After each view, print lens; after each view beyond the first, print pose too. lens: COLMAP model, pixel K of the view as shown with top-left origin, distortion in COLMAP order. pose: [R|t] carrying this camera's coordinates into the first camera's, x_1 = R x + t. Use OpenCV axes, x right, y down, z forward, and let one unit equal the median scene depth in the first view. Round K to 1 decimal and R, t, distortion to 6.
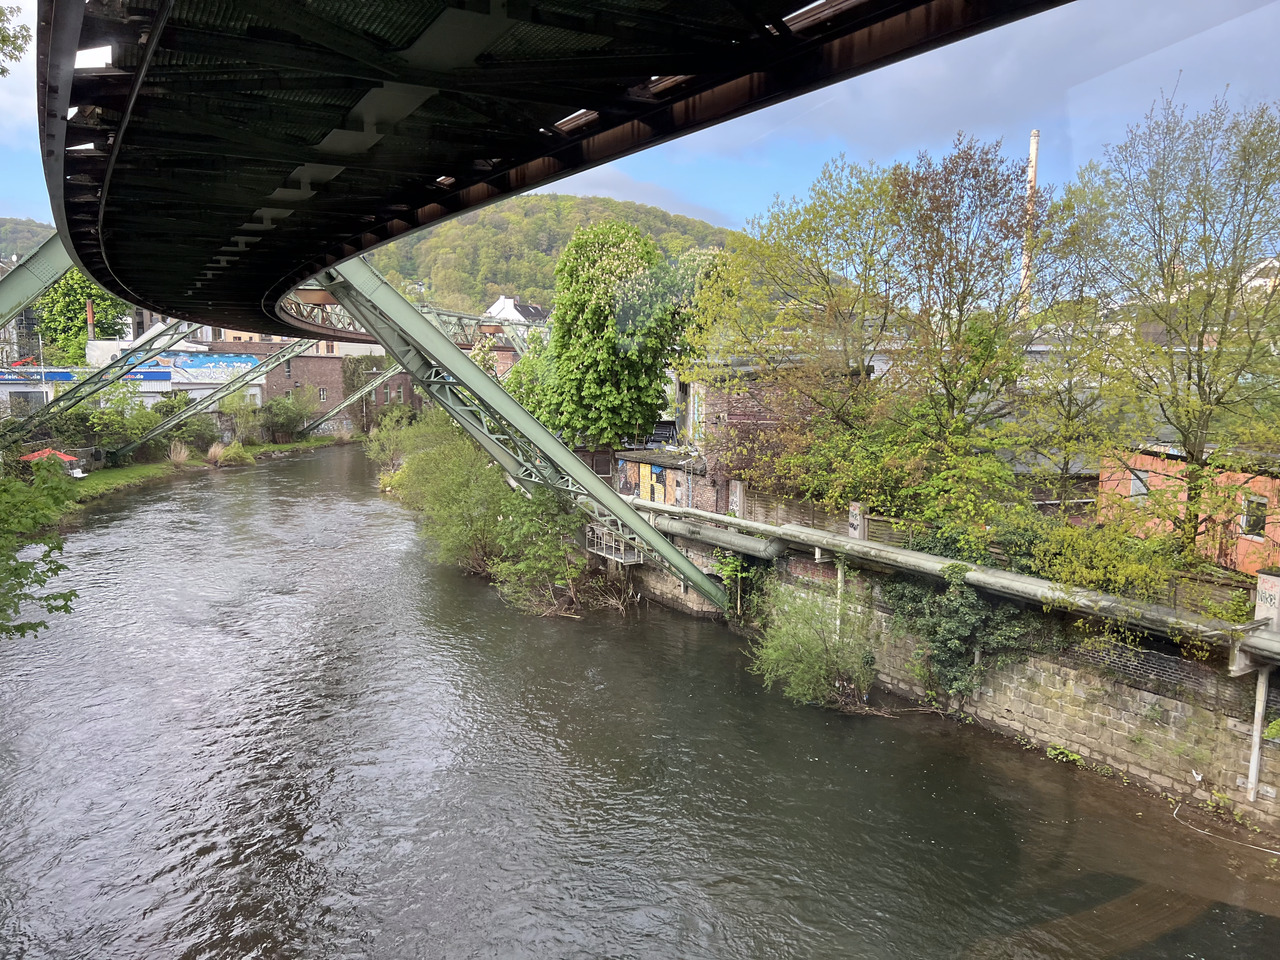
lens RADIAL K [[973.2, 0, 624.1], [0, 973.2, 466.7], [0, 0, 1]] dist [0.068744, -0.081360]
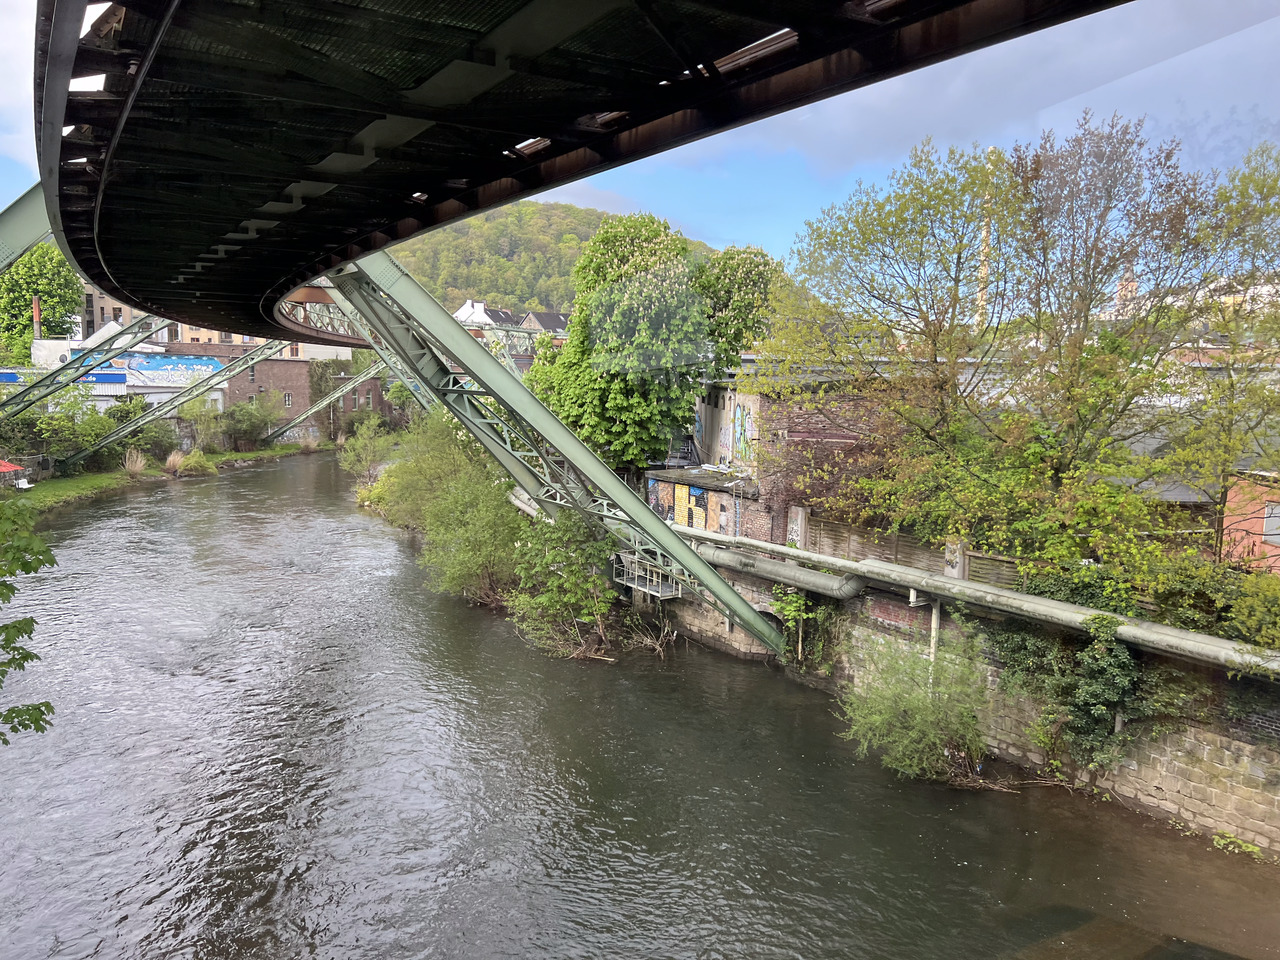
lens RADIAL K [[973.2, 0, 624.1], [0, 973.2, 466.7], [0, 0, 1]] dist [0.068744, -0.081360]
pose [[0.998914, 0.009029, 0.045701, -0.071915], [-0.008659, 0.999928, -0.008287, -0.011642], [-0.045773, 0.007882, 0.998921, 0.110624]]
